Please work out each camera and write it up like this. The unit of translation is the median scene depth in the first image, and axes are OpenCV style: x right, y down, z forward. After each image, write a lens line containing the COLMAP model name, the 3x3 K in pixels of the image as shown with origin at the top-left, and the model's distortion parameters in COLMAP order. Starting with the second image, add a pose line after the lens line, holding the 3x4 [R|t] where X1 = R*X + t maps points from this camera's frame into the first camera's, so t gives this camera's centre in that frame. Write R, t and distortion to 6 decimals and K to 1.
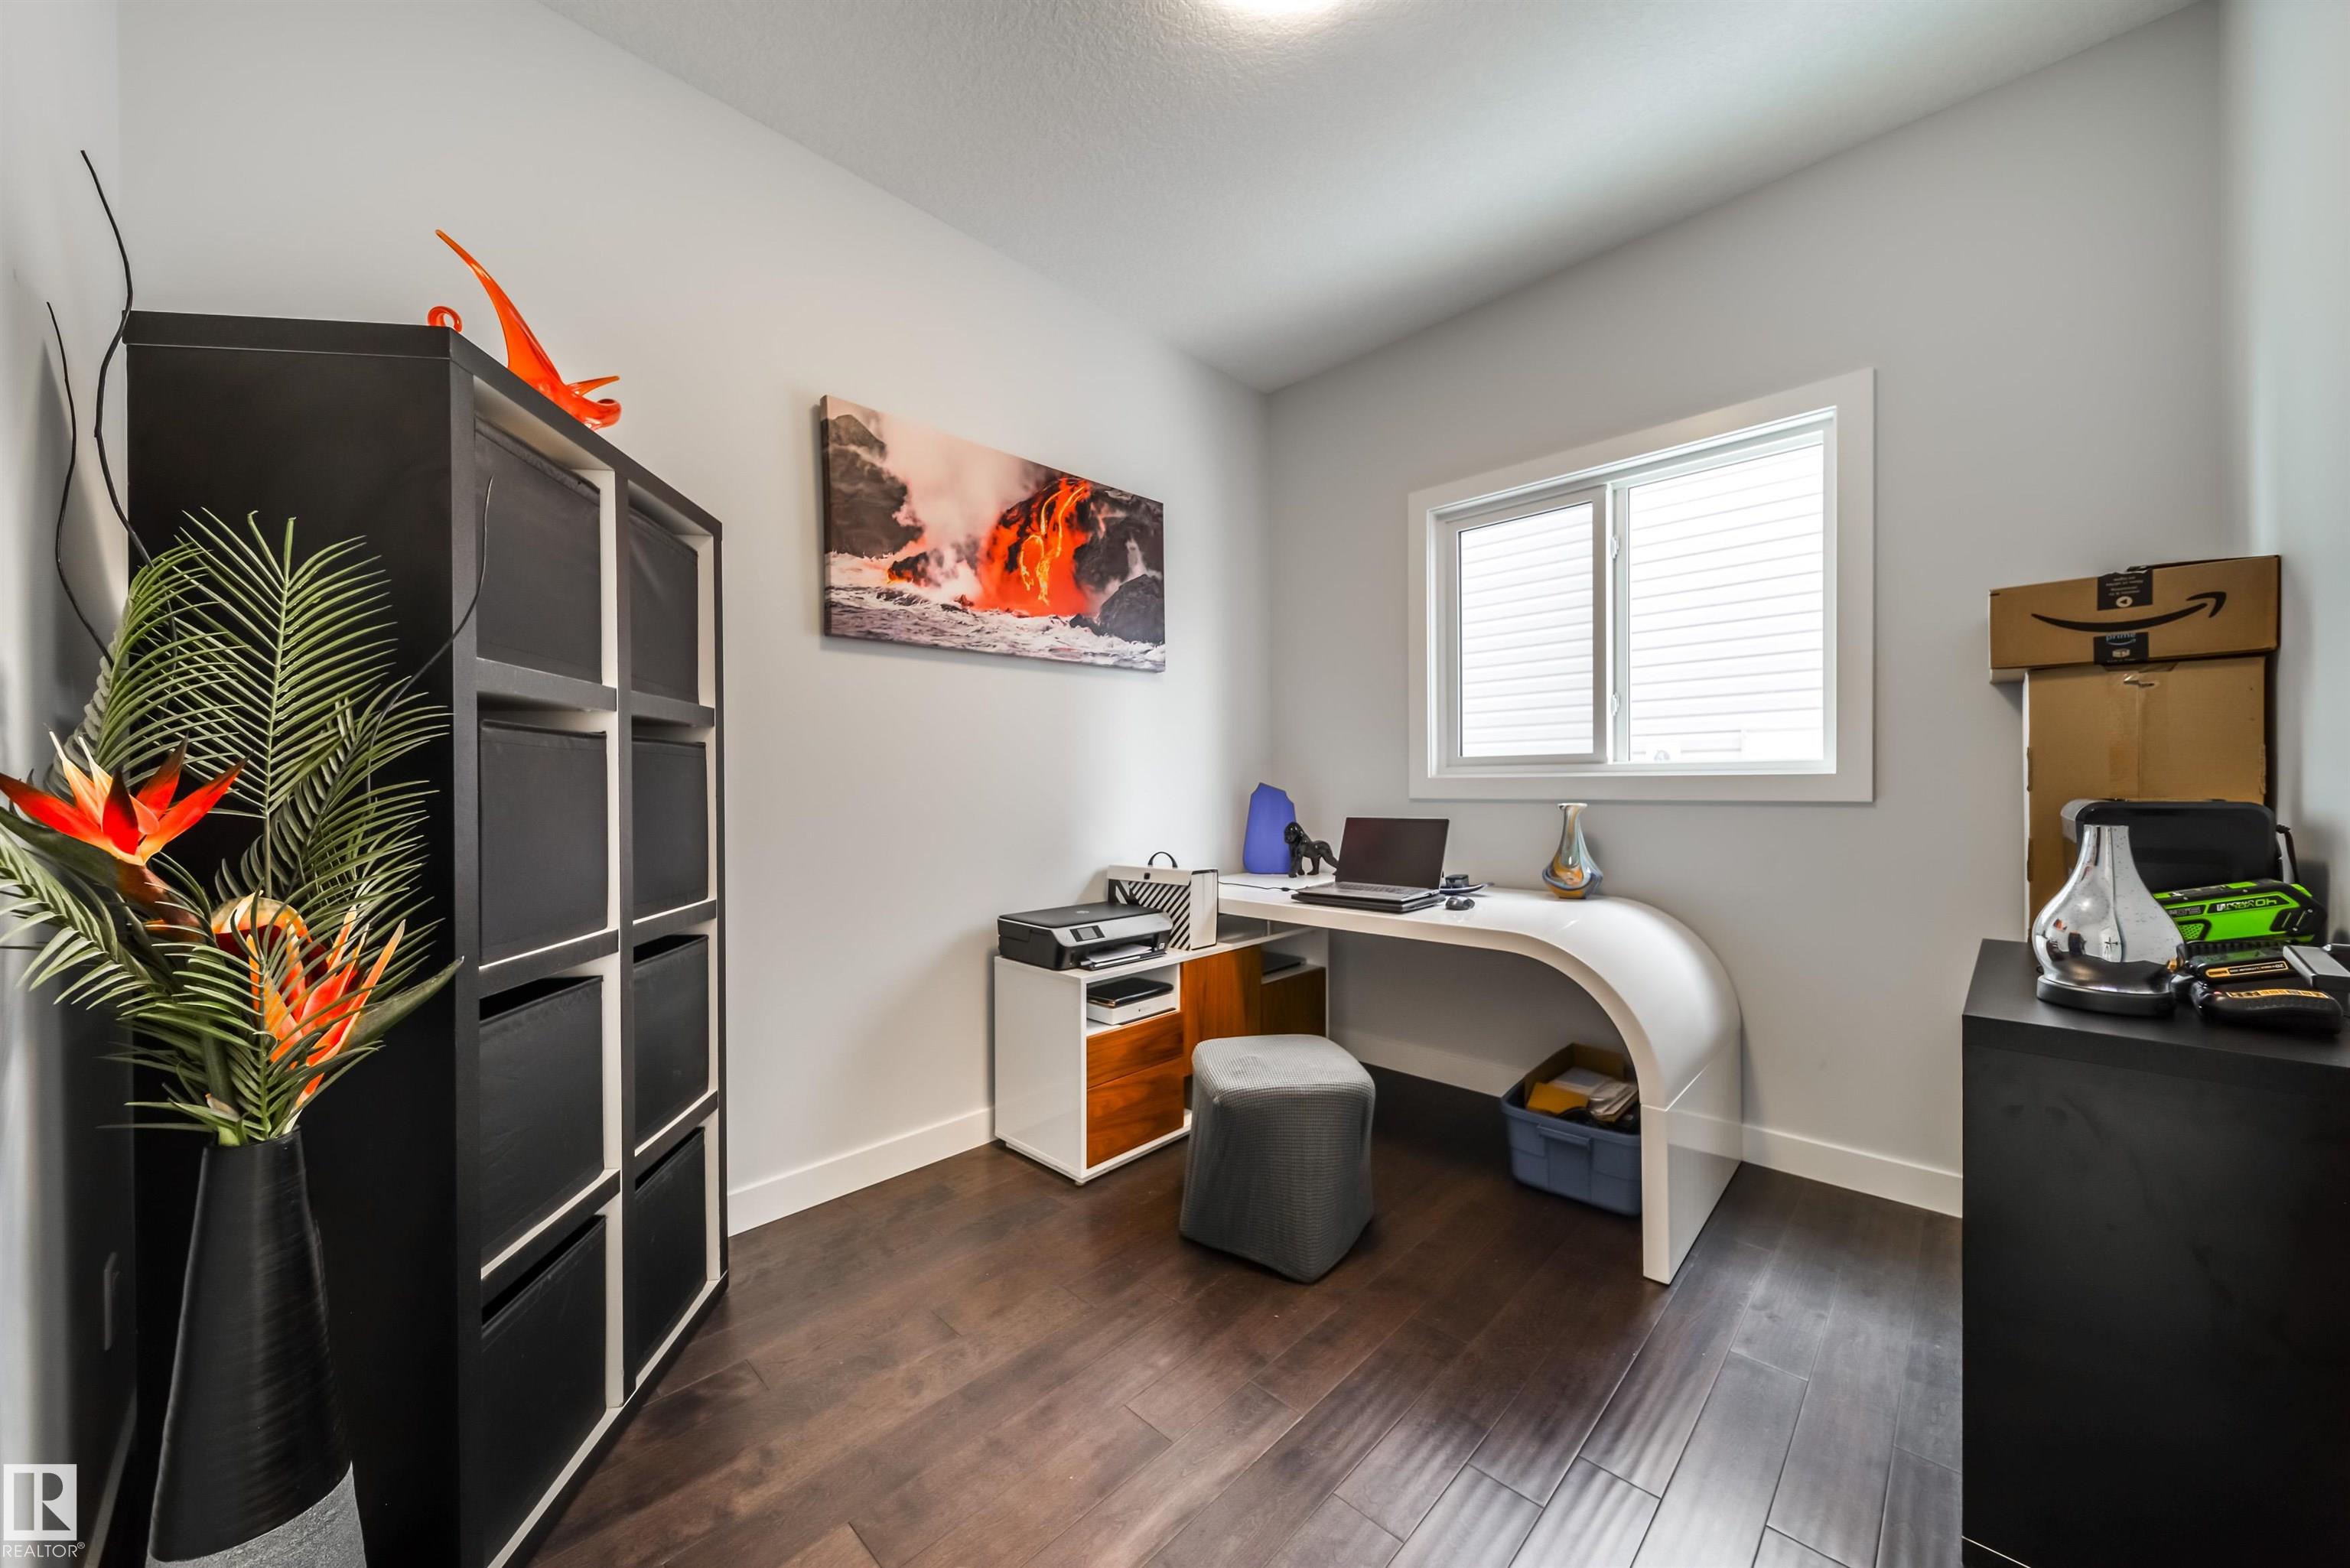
lens RADIAL K [[824.4, 0, 1196.4], [0, 824.4, 788.5], [0, 0, 1]] dist [0.003027, 0.000021]
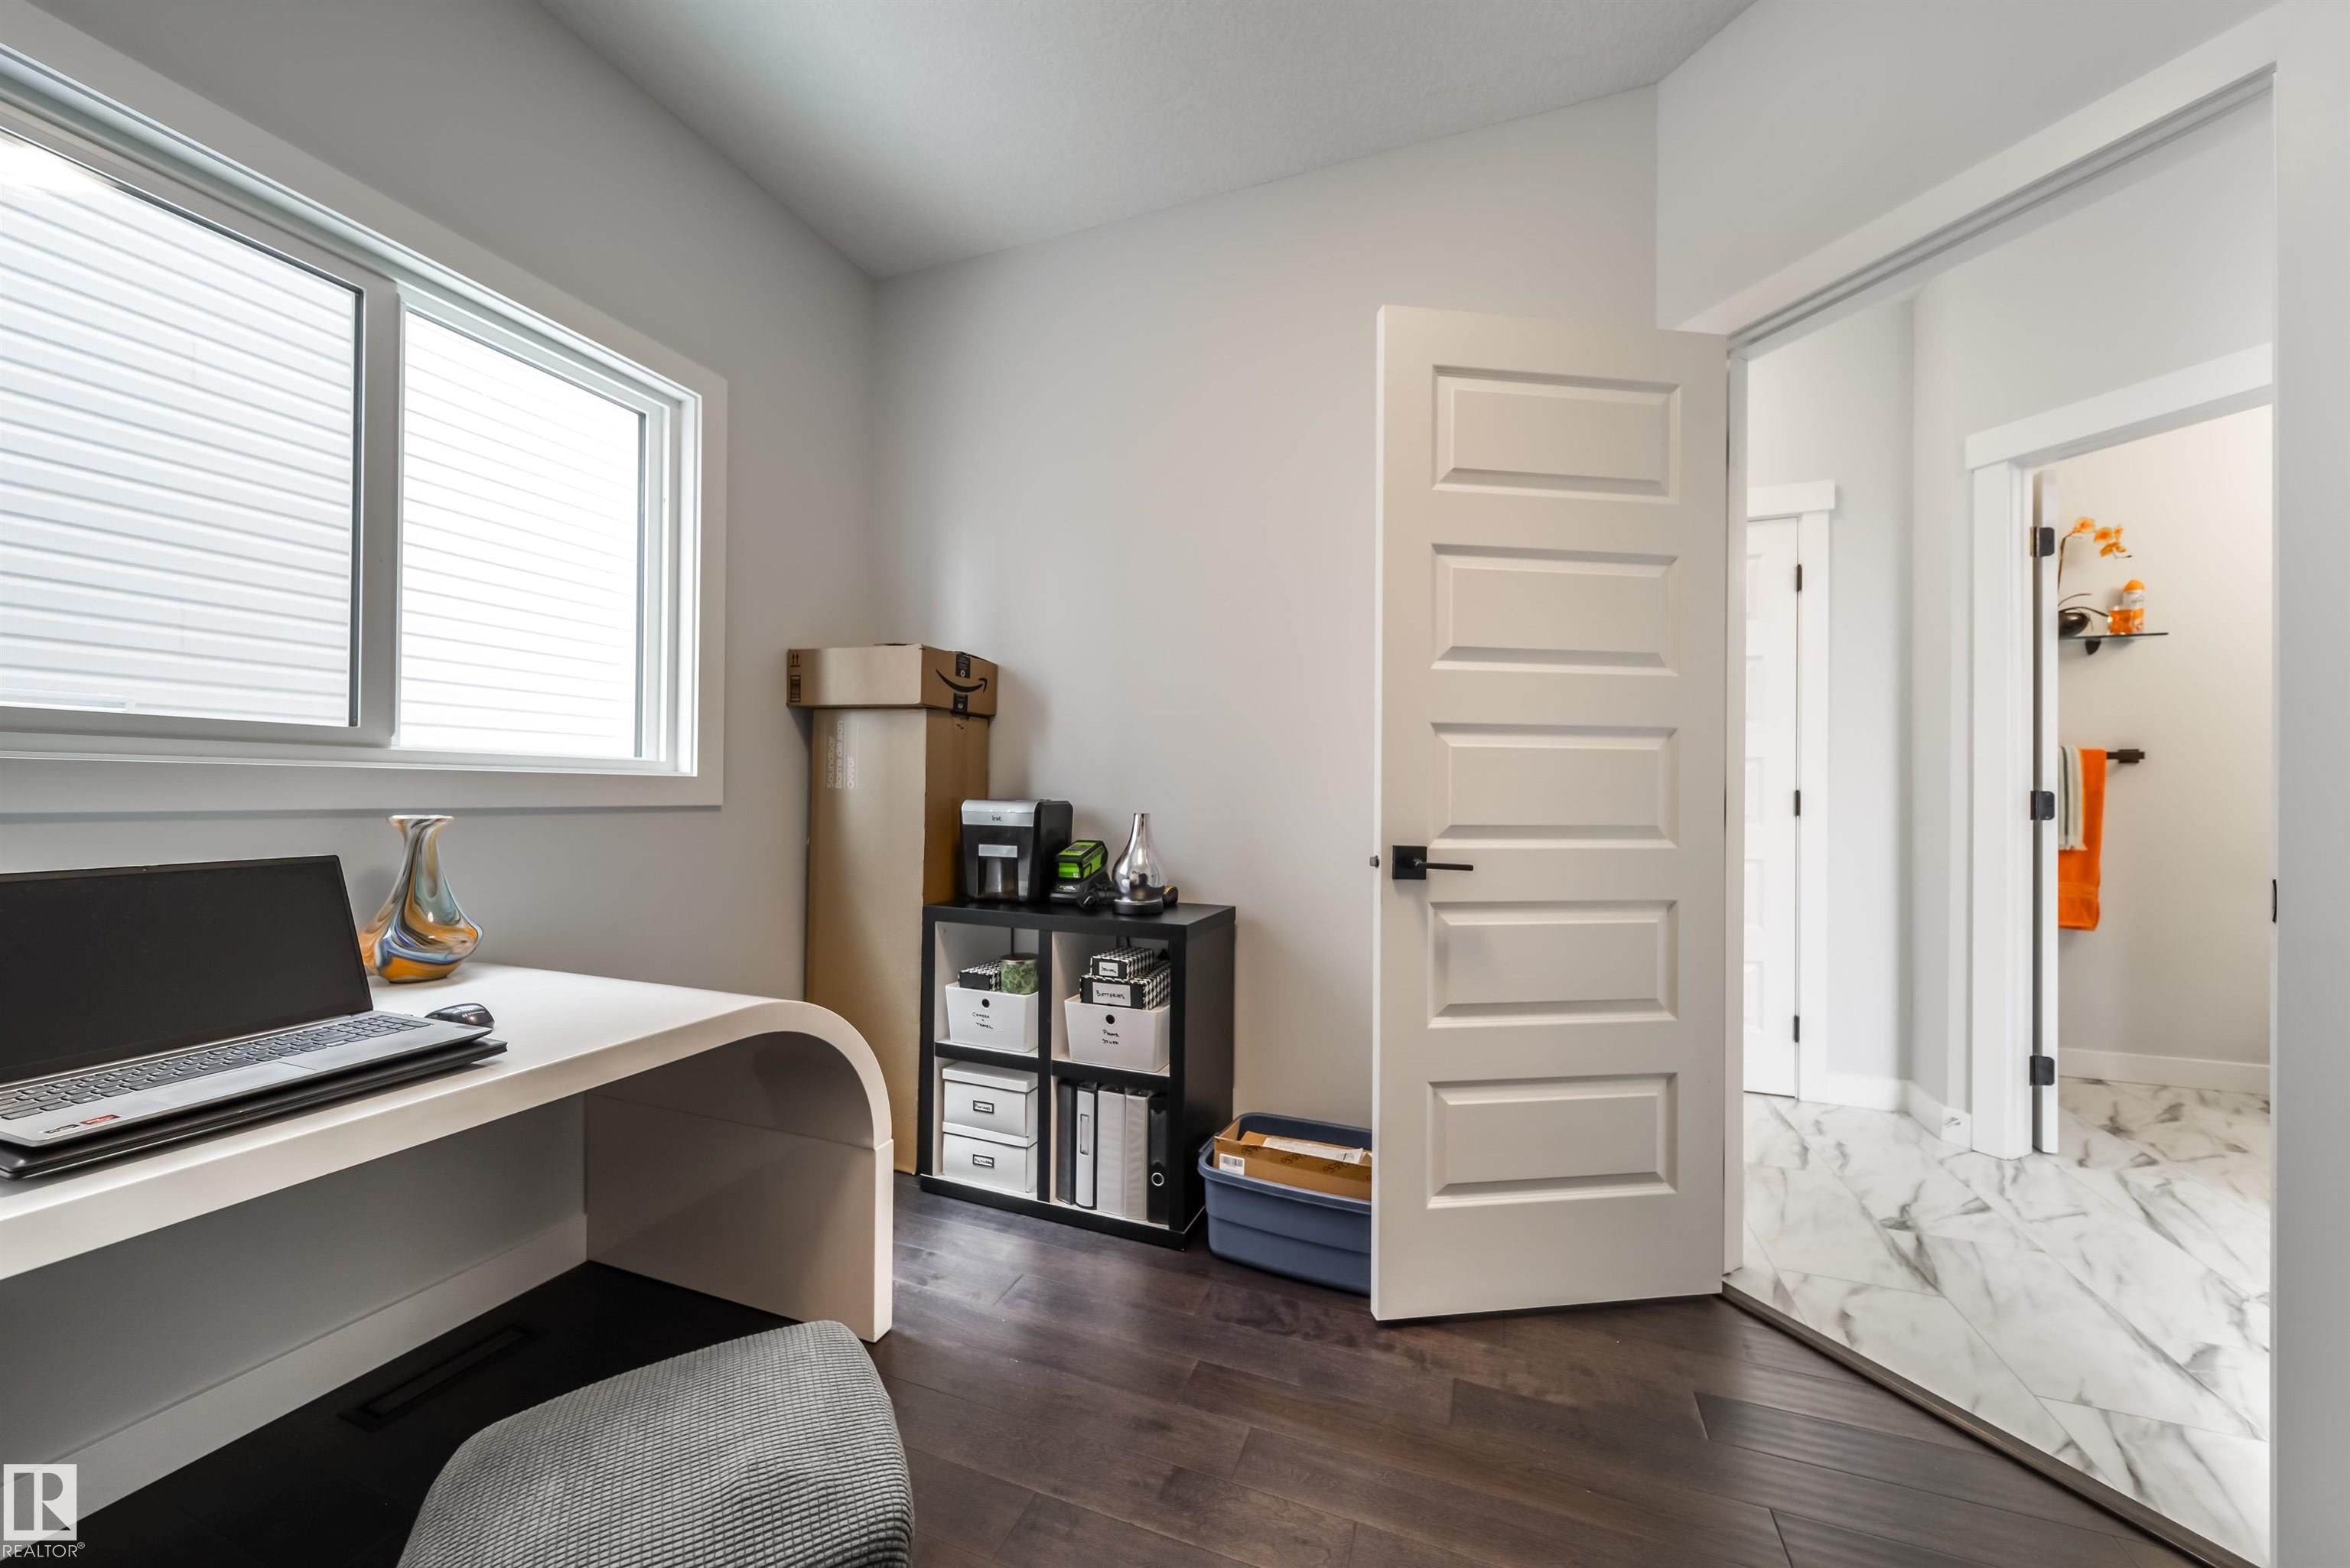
lens RADIAL K [[824.4, 0, 1196.4], [0, 824.4, 788.5], [0, 0, 1]] dist [0.003027, 0.000021]
pose [[-0.394148, 0.007270, 0.919018, -0.478795], [0.000359, 0.999970, -0.007757, 0.003337], [-0.919047, -0.002728, -0.394139, 1.206682]]
